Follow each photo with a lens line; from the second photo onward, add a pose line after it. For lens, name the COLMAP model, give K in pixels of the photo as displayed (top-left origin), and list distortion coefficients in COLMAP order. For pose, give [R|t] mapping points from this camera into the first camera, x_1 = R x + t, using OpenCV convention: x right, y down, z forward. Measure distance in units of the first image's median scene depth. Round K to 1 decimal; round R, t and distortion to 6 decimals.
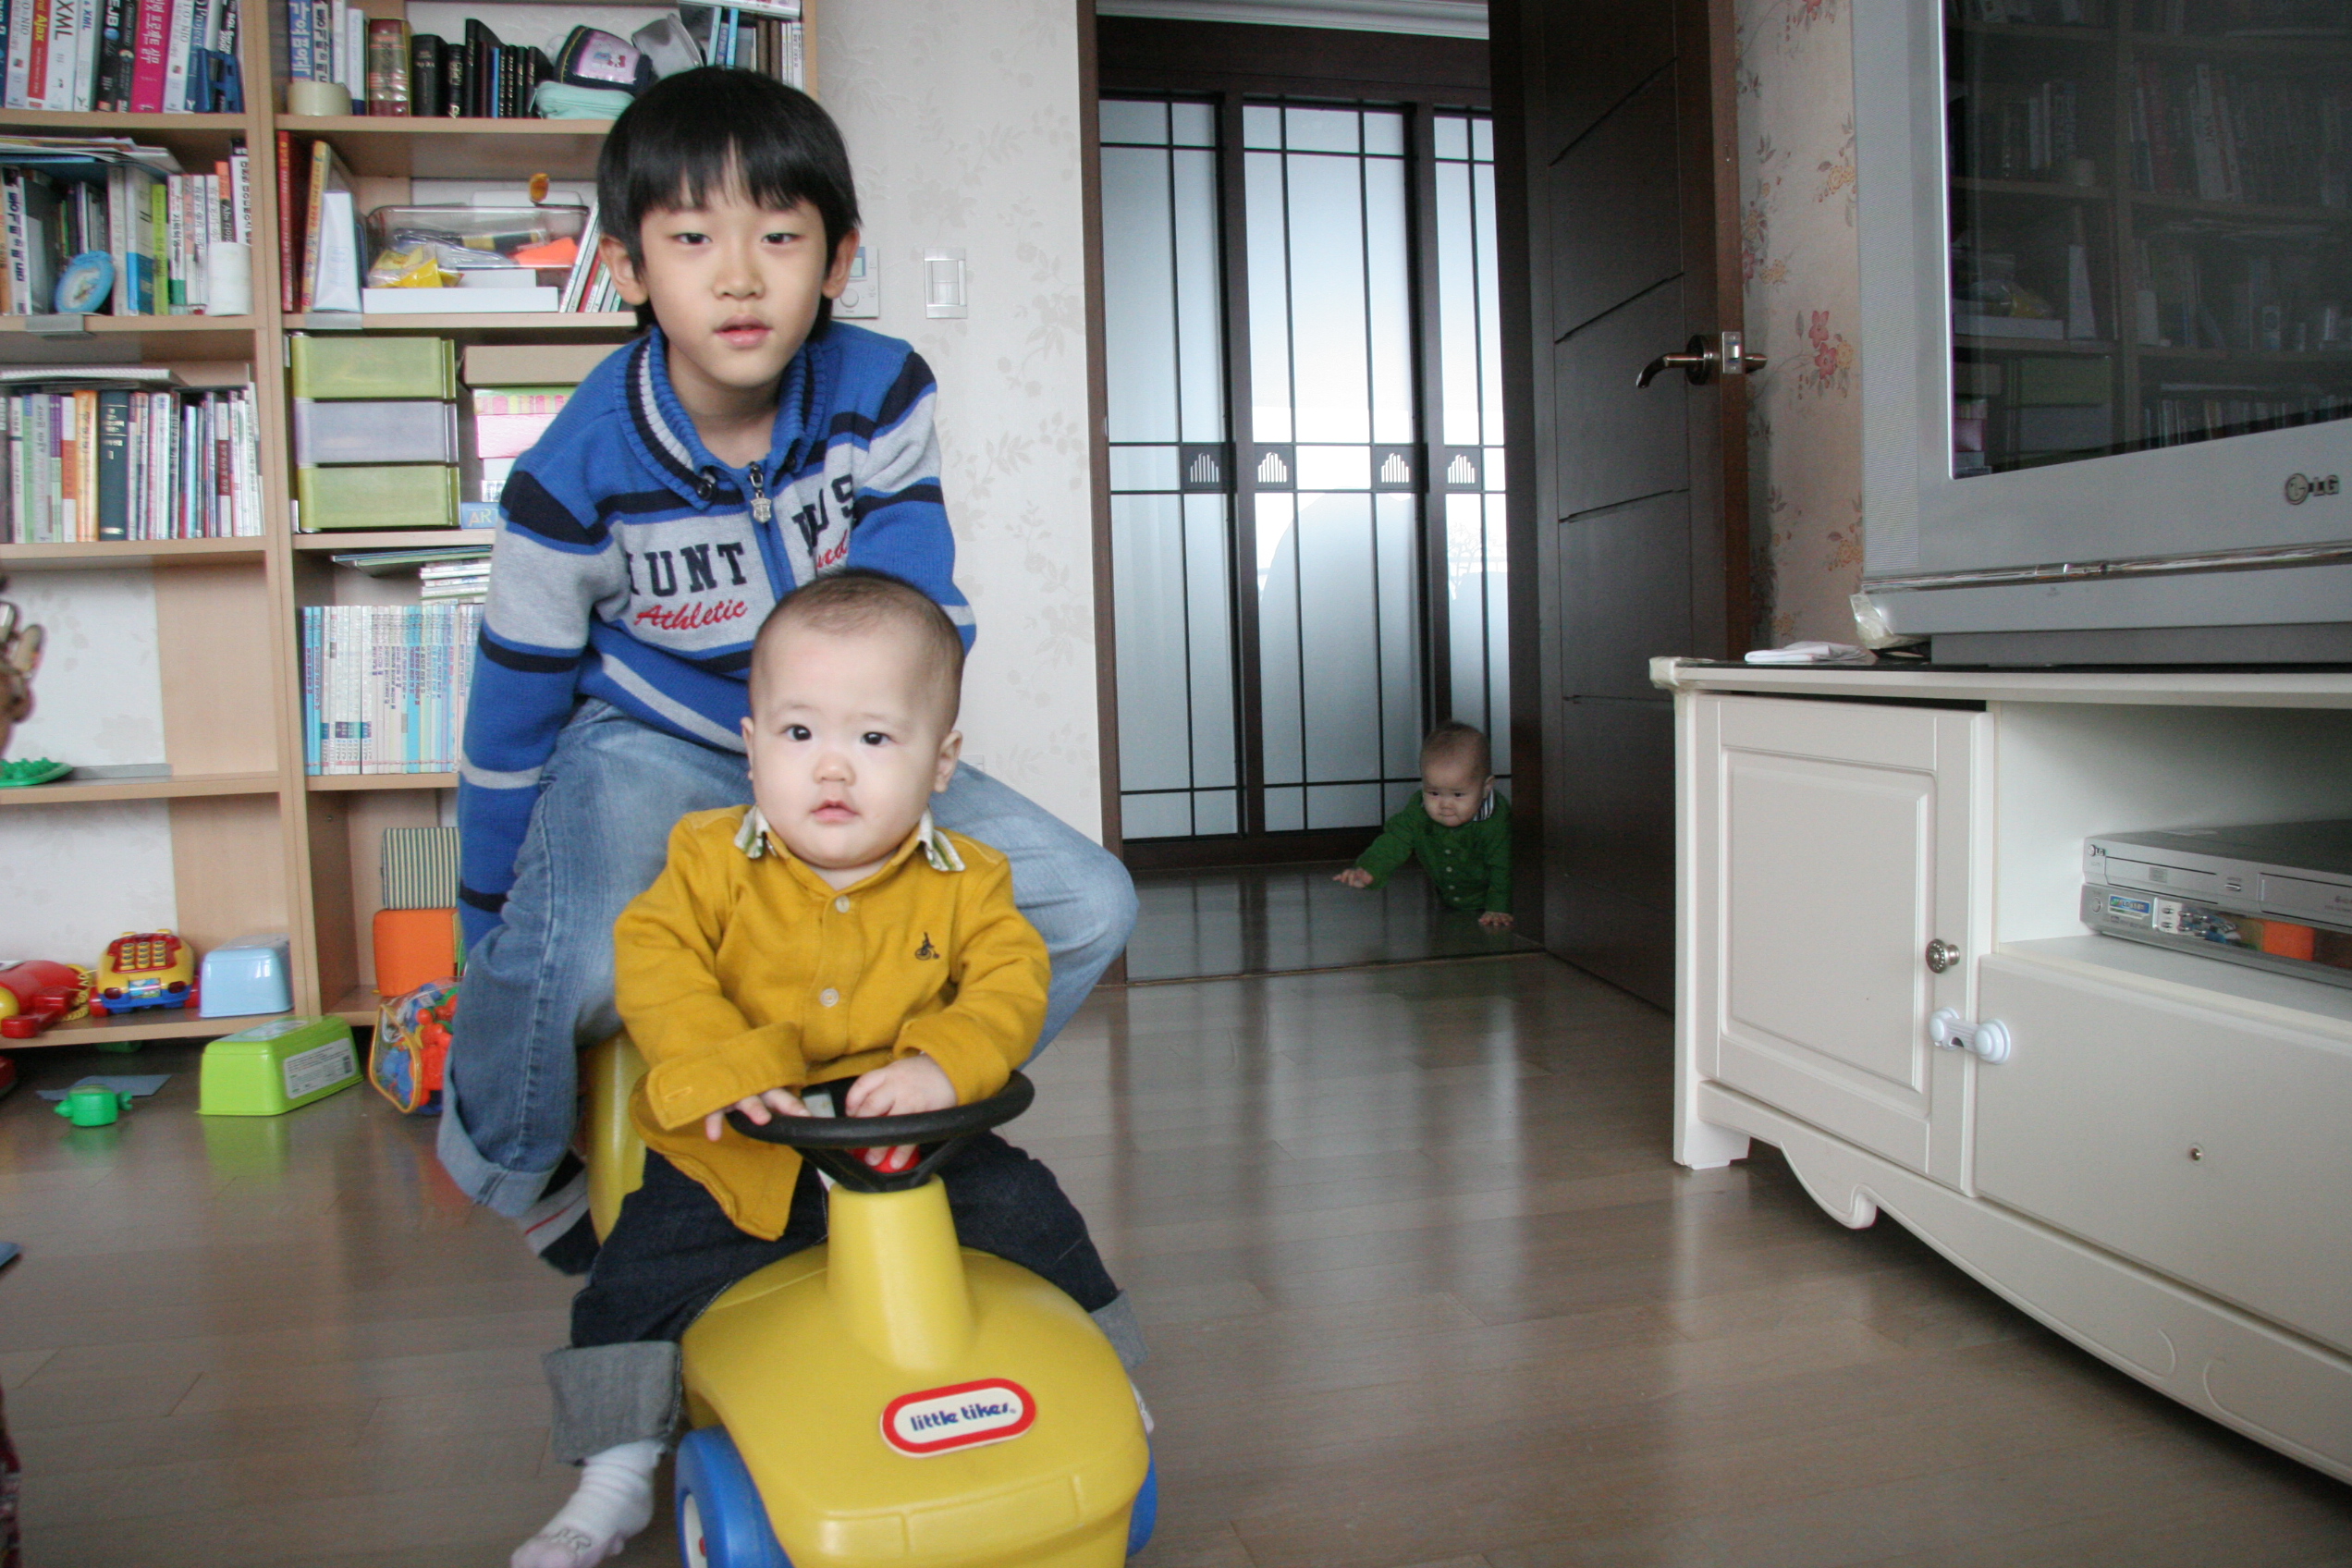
lens RADIAL K [[1846.1, 0, 1183.9], [0, 1846.1, 803.0], [0, 0, 1]] dist [-0.181152, 0.138809]
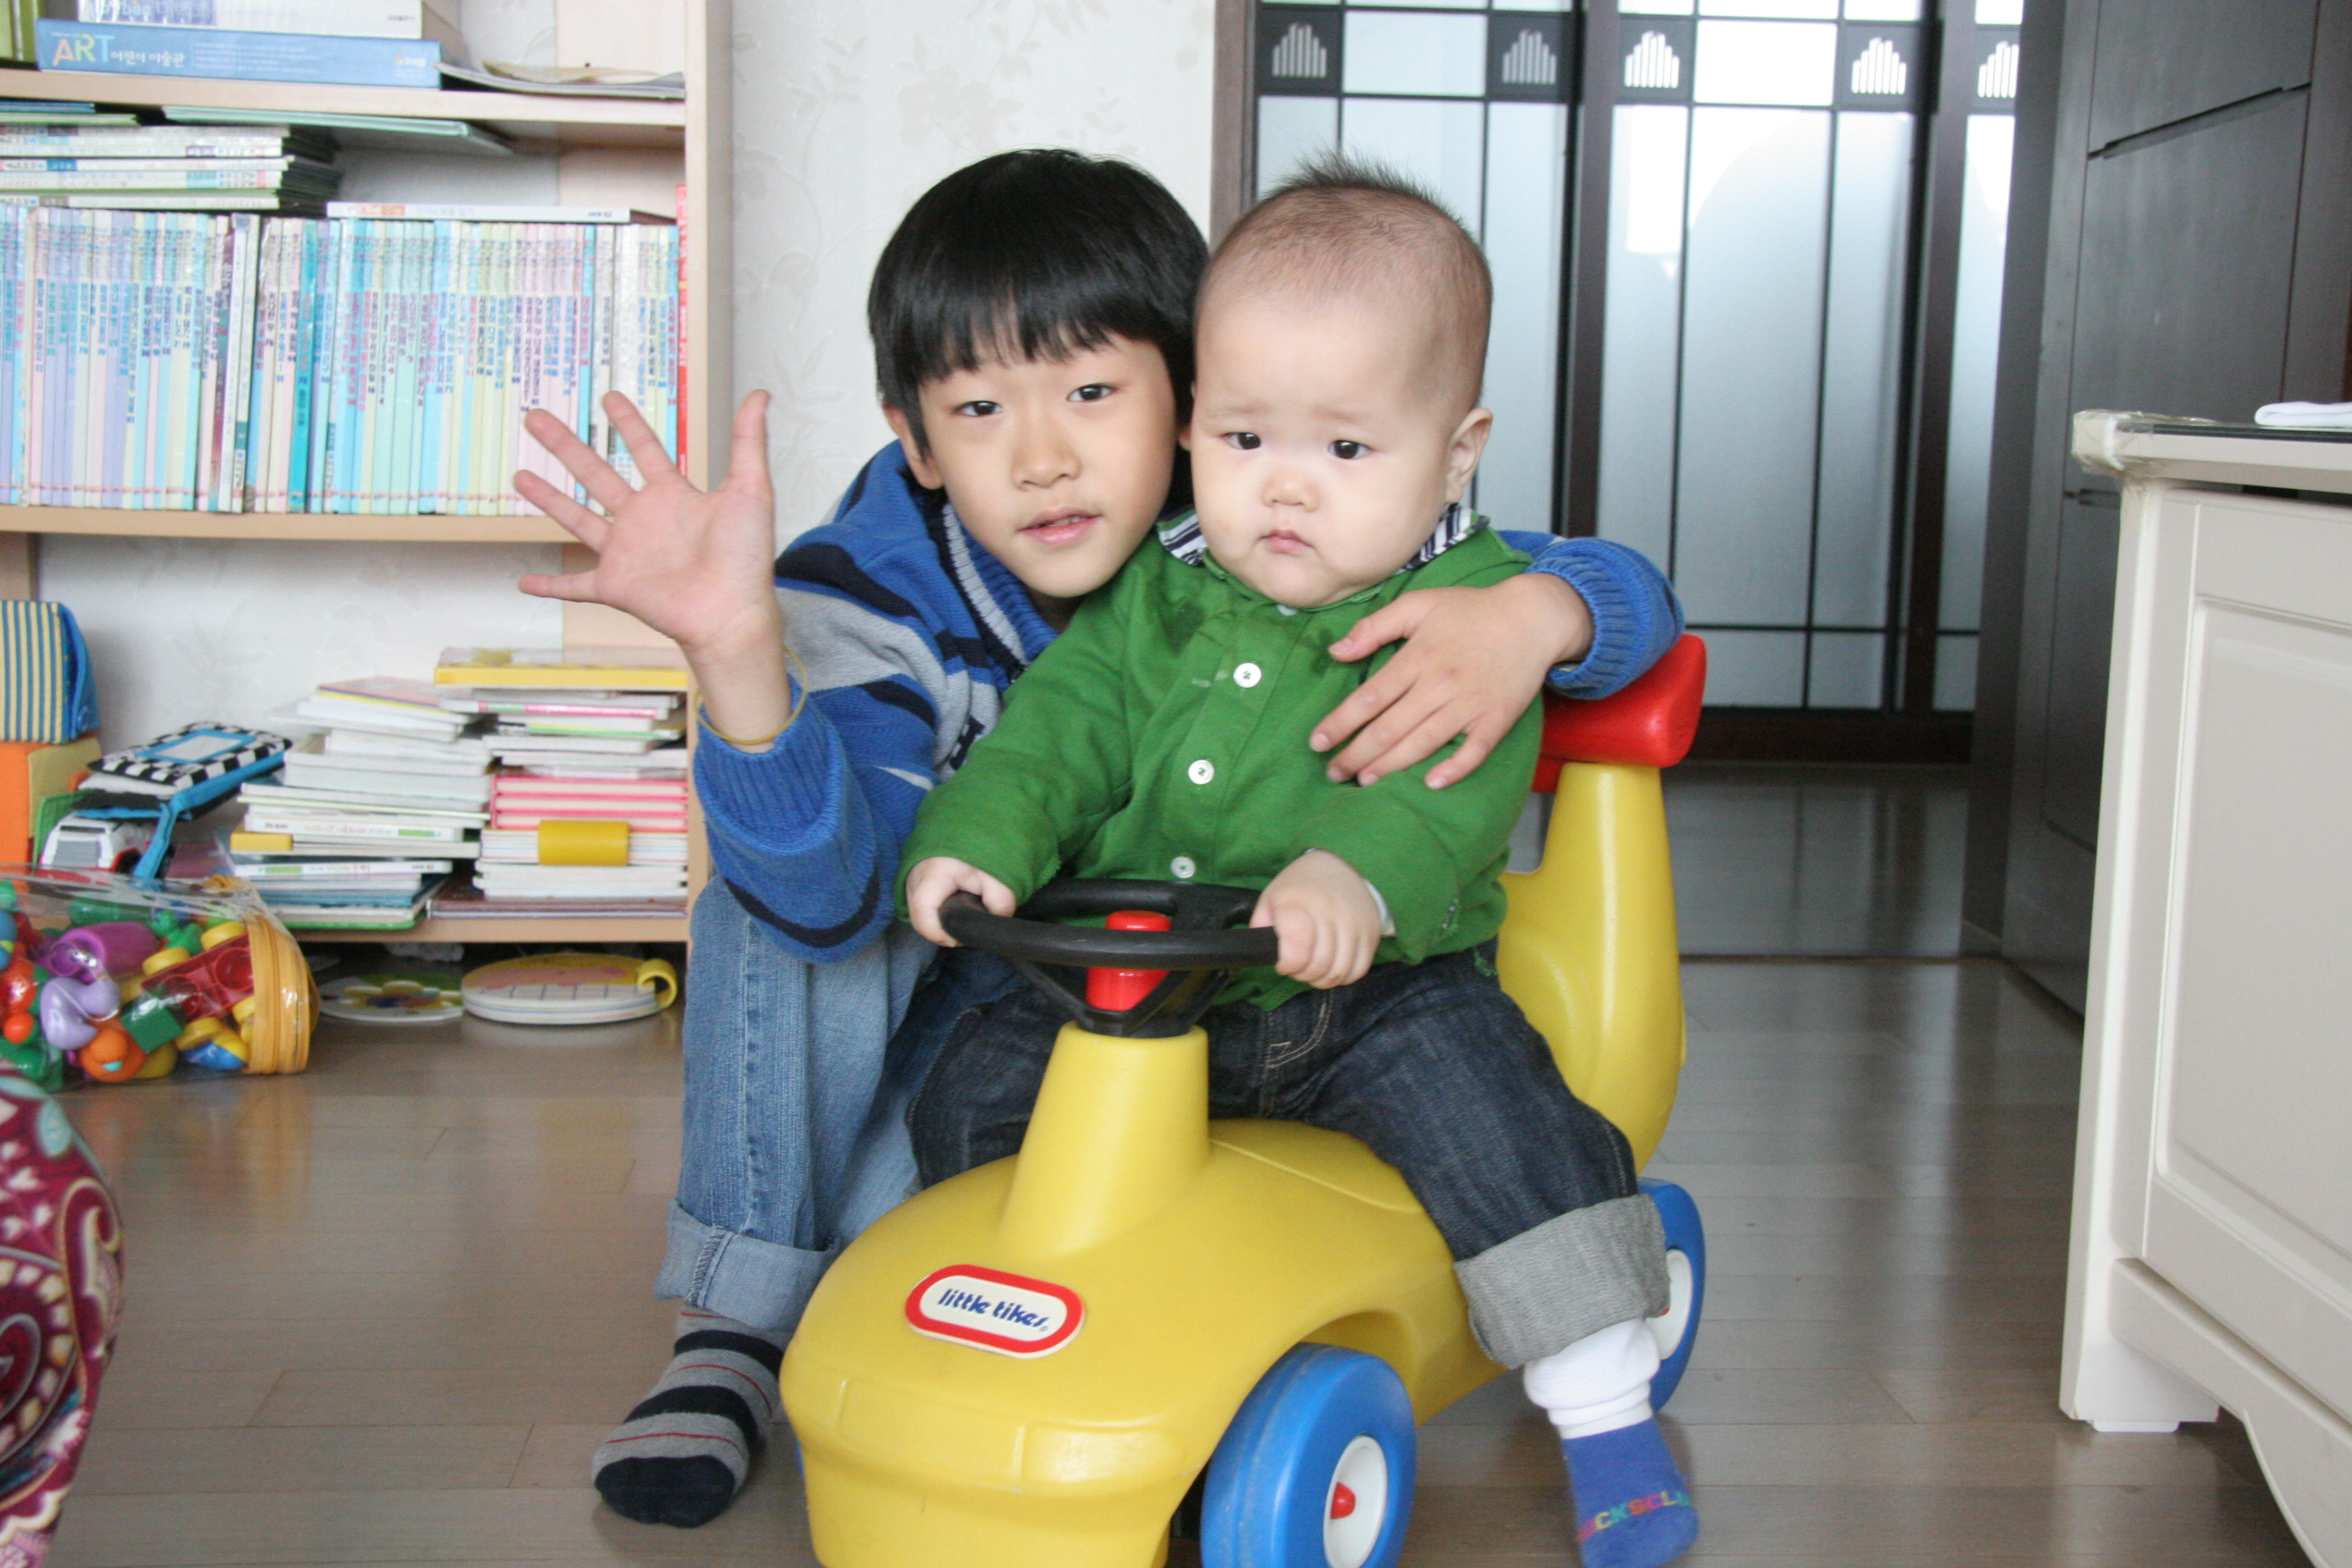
lens RADIAL K [[2957.6, 0, 1197.8], [0, 2957.6, 808.3], [0, 0, 1]] dist [0.092904, 0.000000]
pose [[0.985851, 0.073148, -0.150822, 0.113991], [-0.064203, 0.995924, 0.063352, -0.005733], [0.154842, -0.052773, 0.986529, 0.112550]]
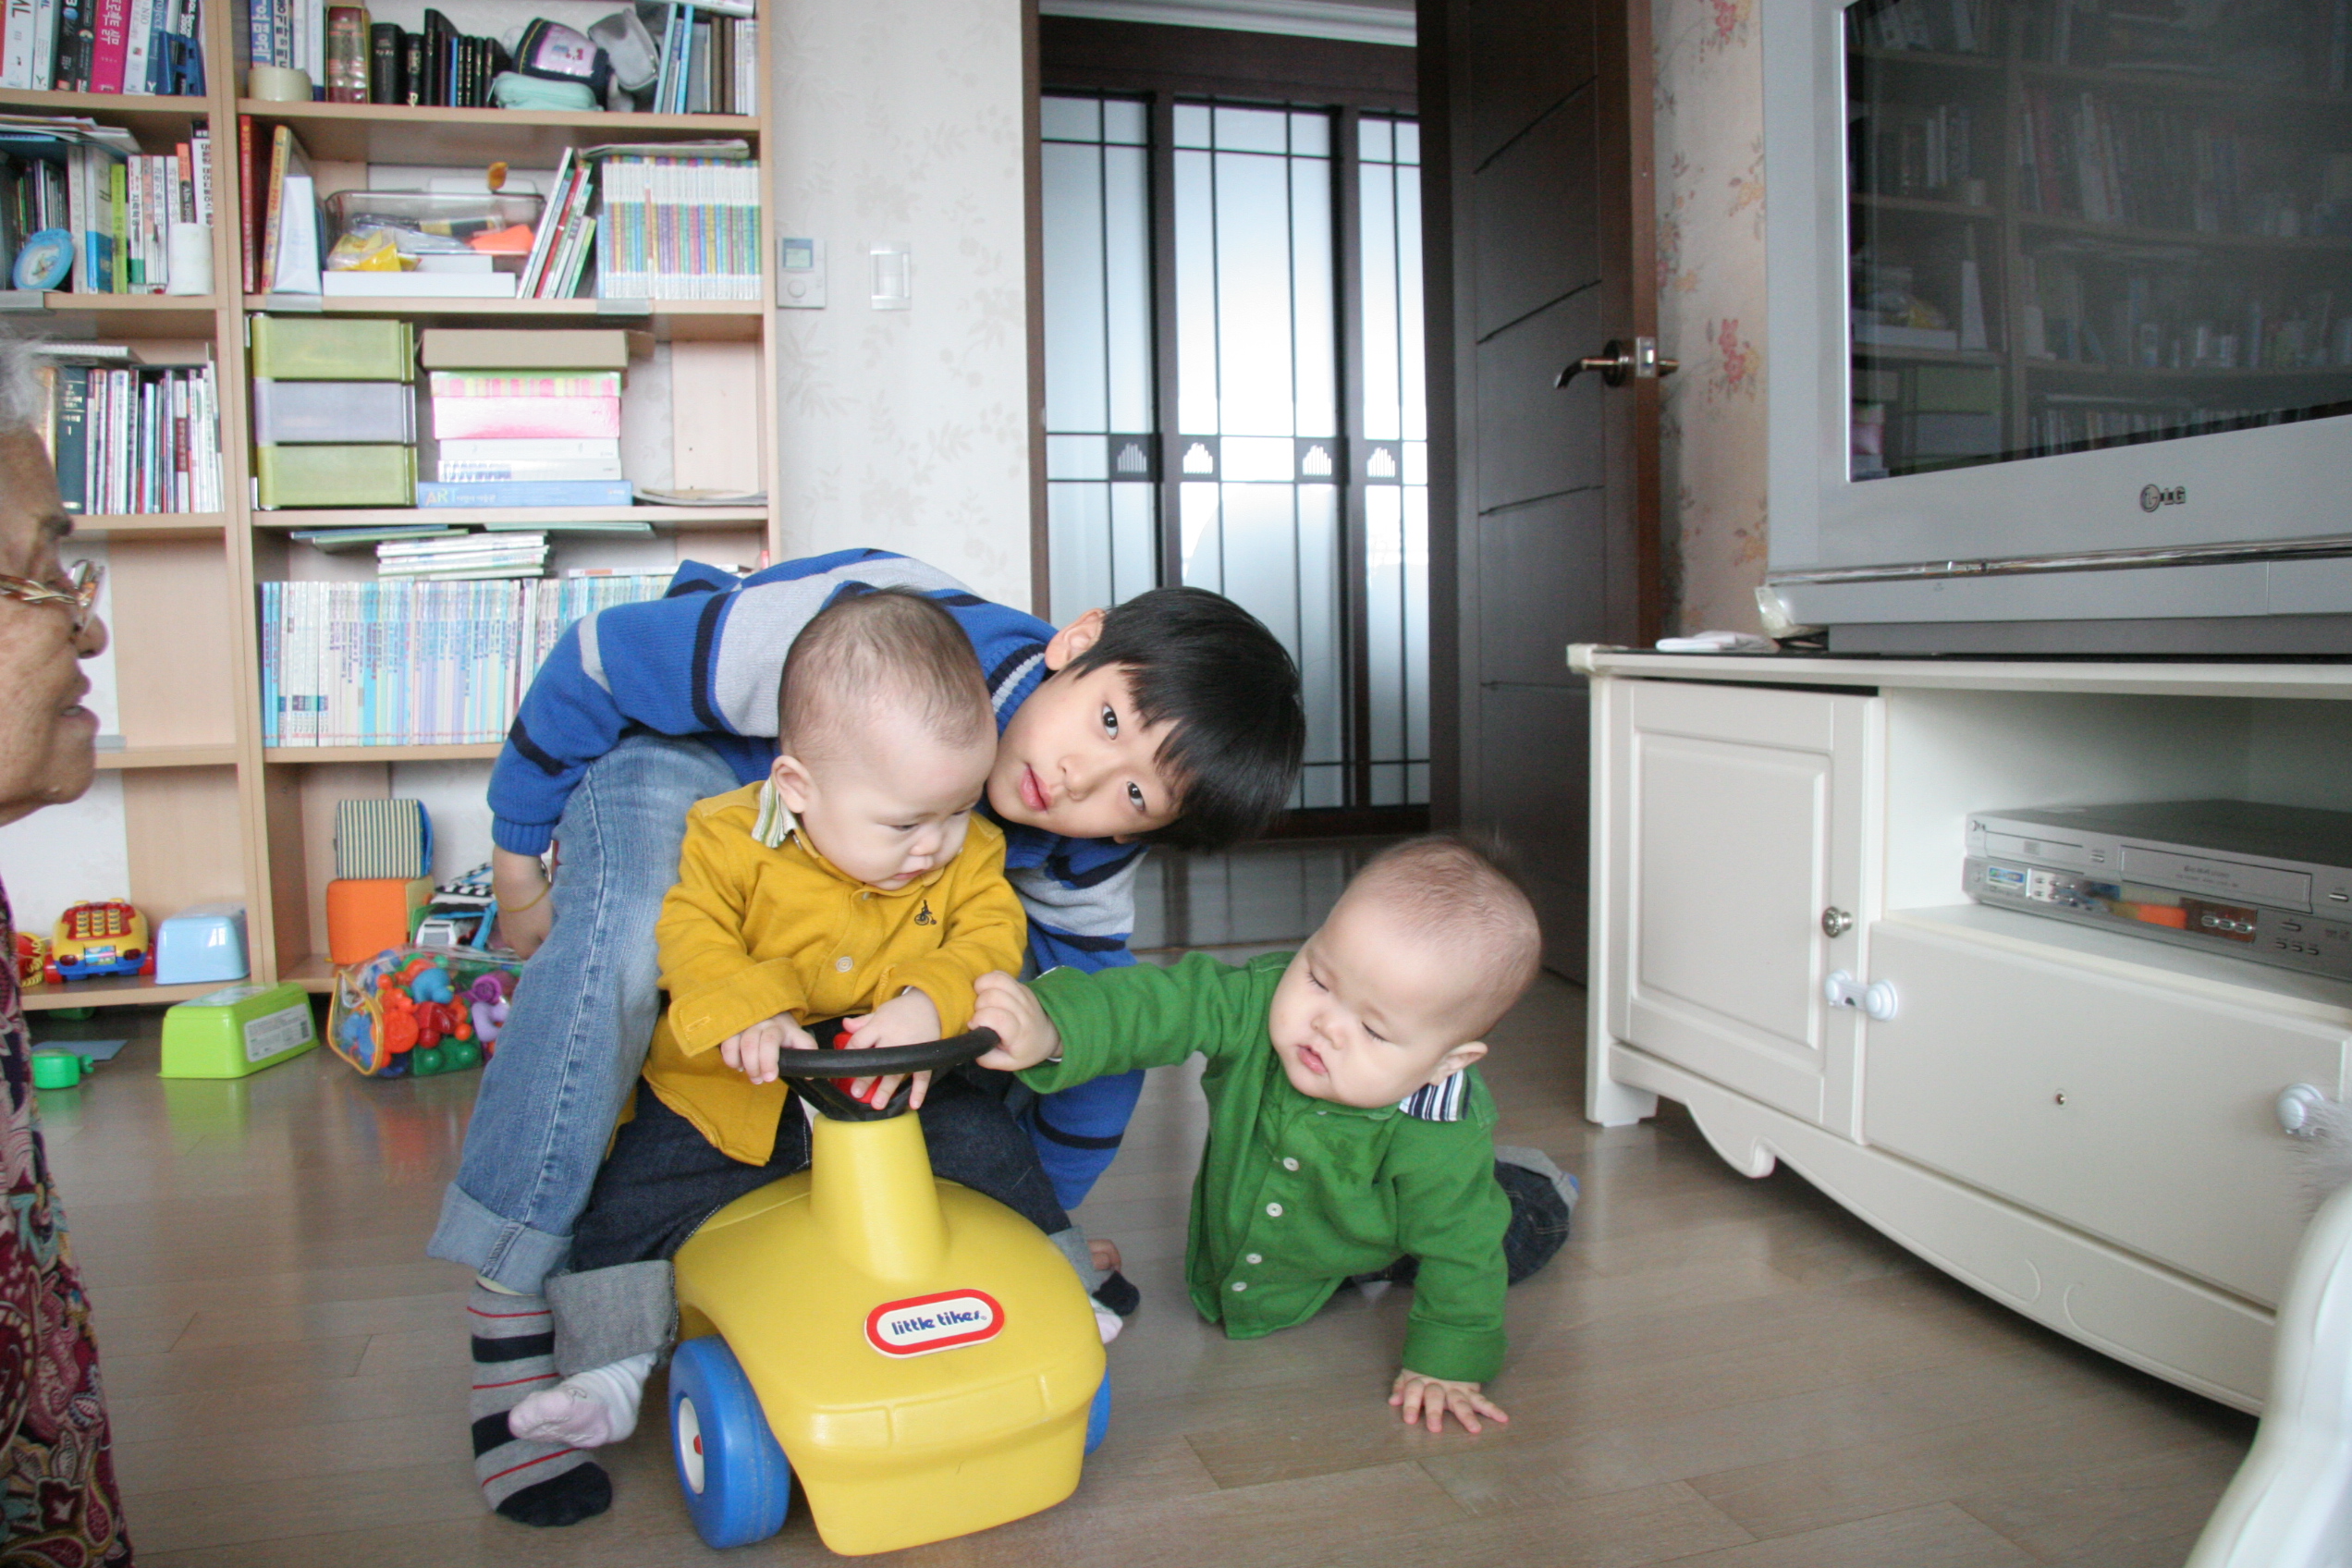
lens RADIAL K [[1846.1, 0, 1182.5], [0, 1846.1, 797.1], [0, 0, 1]] dist [-0.181152, 0.138809]
pose [[0.998801, 0.007411, 0.048384, -0.015040], [-0.007571, 0.999966, 0.003127, 0.005807], [-0.048359, -0.003490, 0.998824, -0.042688]]
